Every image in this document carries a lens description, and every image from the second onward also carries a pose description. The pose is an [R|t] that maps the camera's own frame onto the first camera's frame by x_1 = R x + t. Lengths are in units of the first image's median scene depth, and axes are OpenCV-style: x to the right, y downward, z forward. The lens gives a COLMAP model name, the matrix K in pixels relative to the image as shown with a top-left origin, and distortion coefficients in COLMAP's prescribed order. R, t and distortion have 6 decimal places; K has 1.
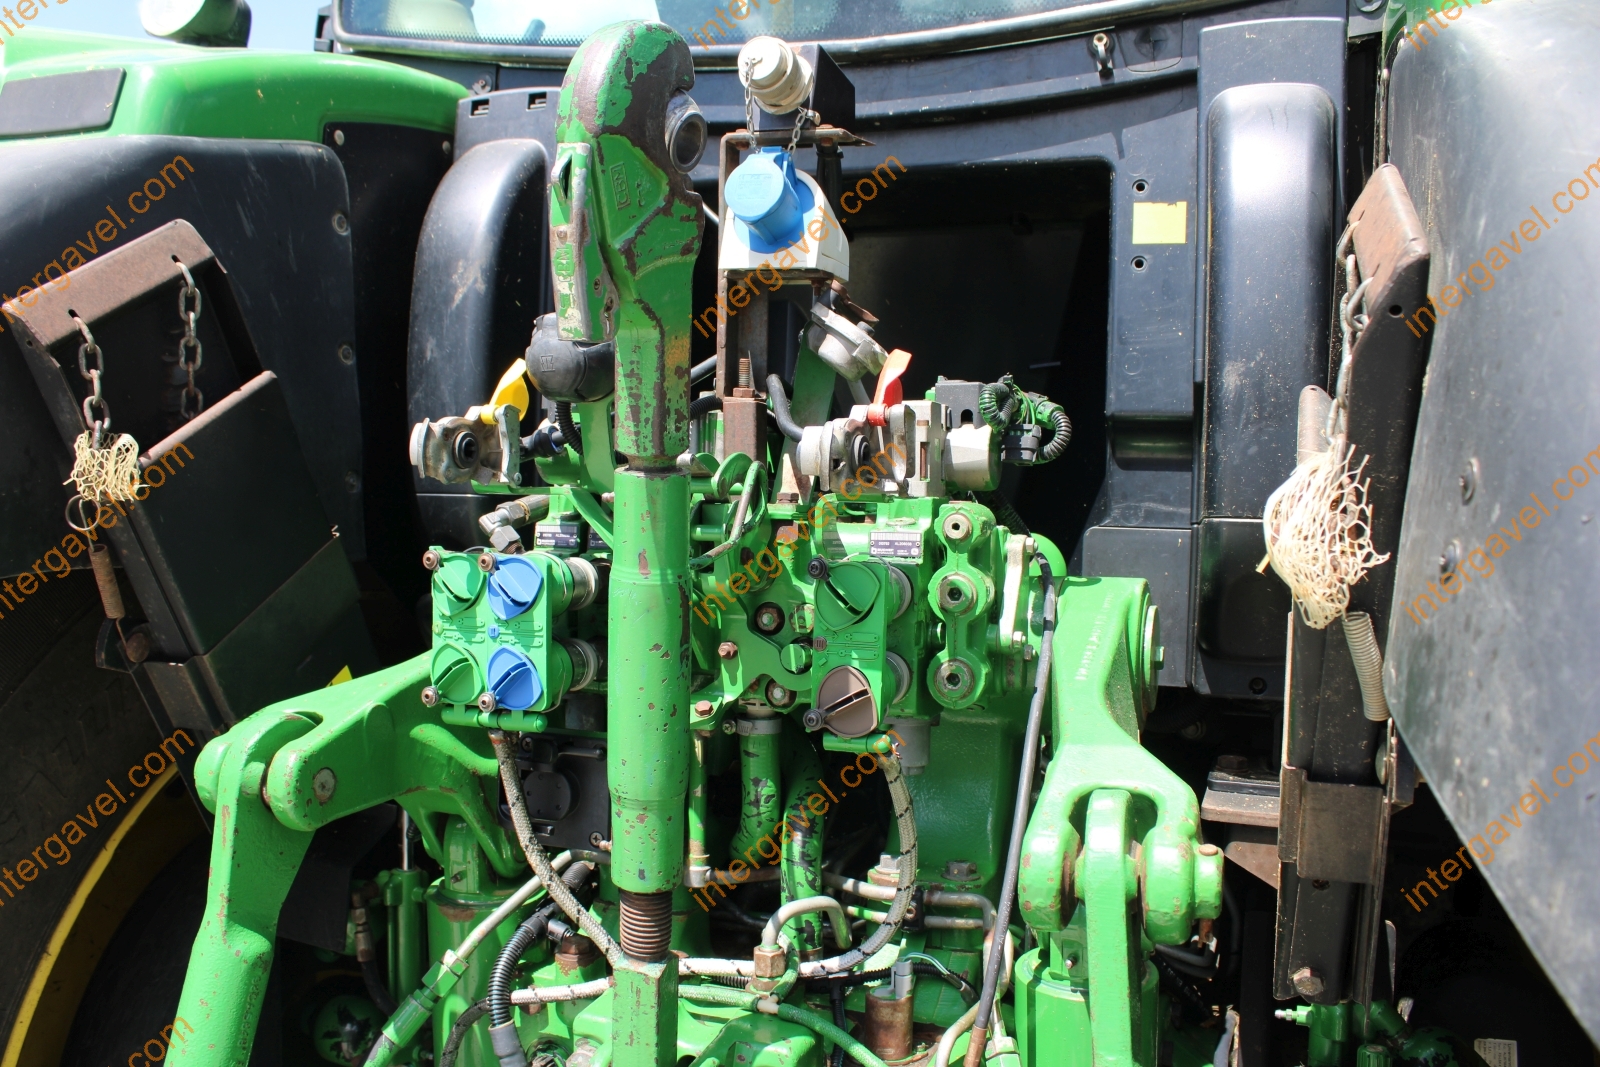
lens RADIAL K [[1340.8, 0, 787.9], [0, 1340.8, 528.4], [0, 0, 1]] dist [-0.168167, 0.153880]
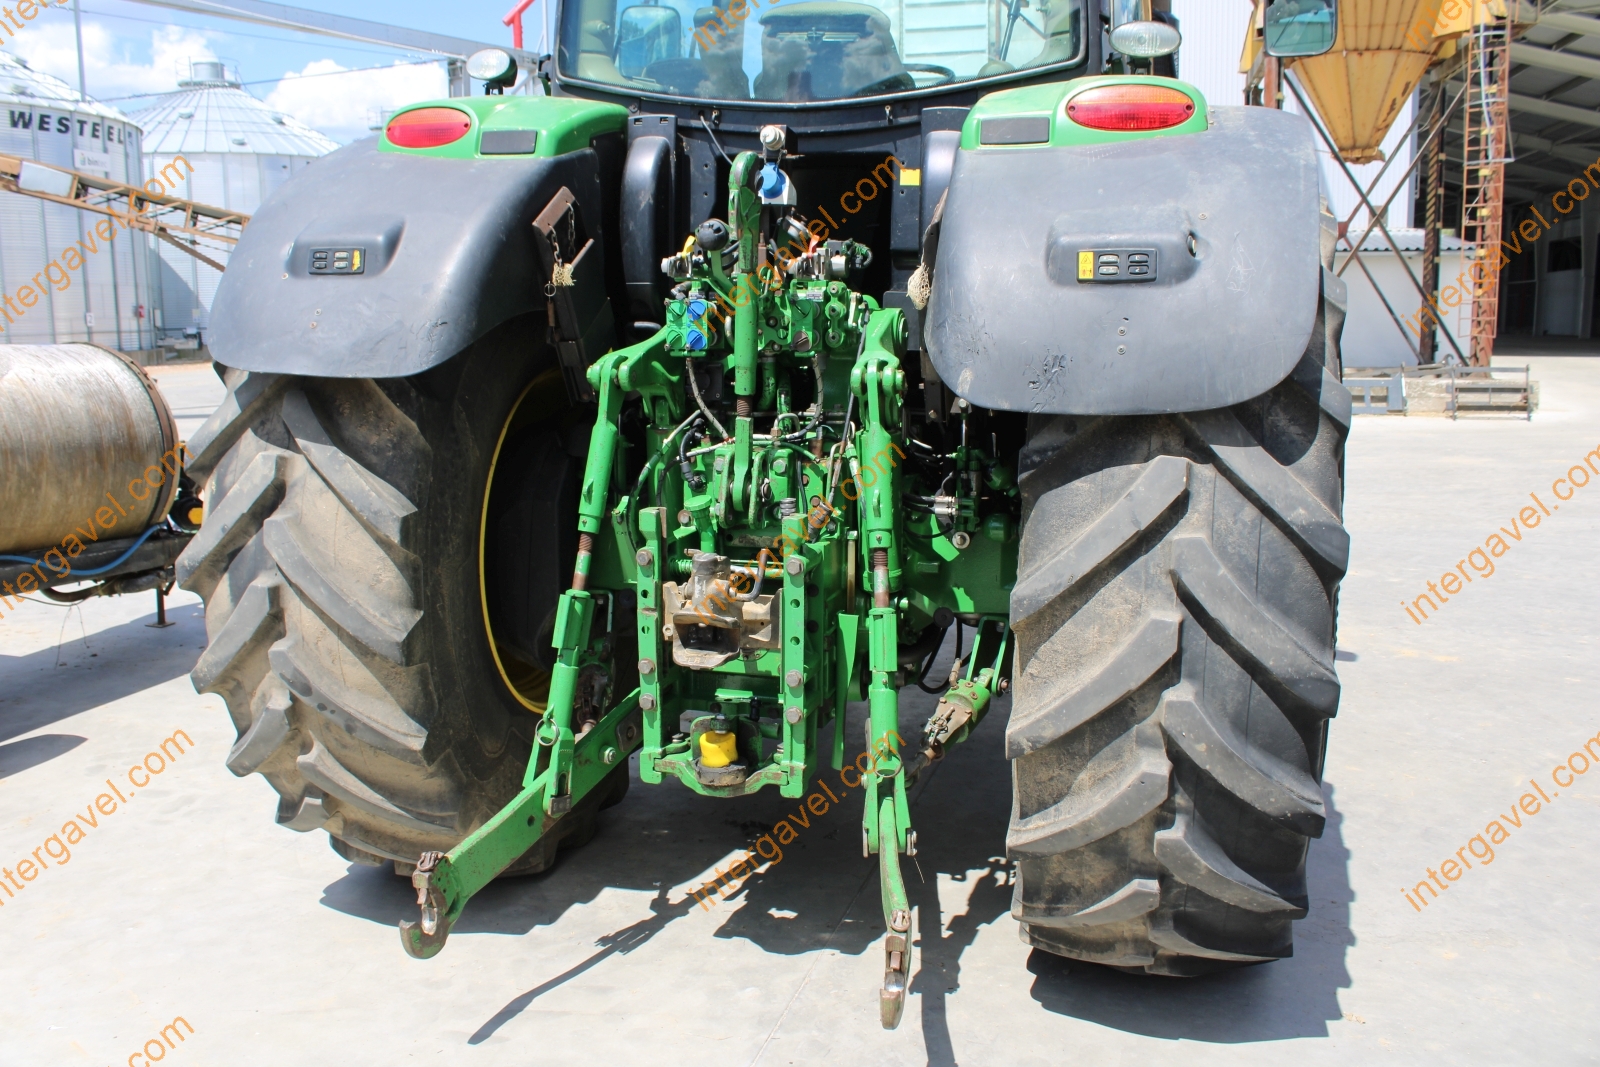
lens RADIAL K [[1360.8, 0, 763.2], [0, 1360.8, 532.0], [0, 0, 1]] dist [-0.175092, 0.161048]
pose [[0.997906, -0.027011, 0.058778, -0.230385], [0.017694, 0.987973, 0.153610, 0.067532], [-0.062220, -0.152248, 0.986382, -2.104407]]
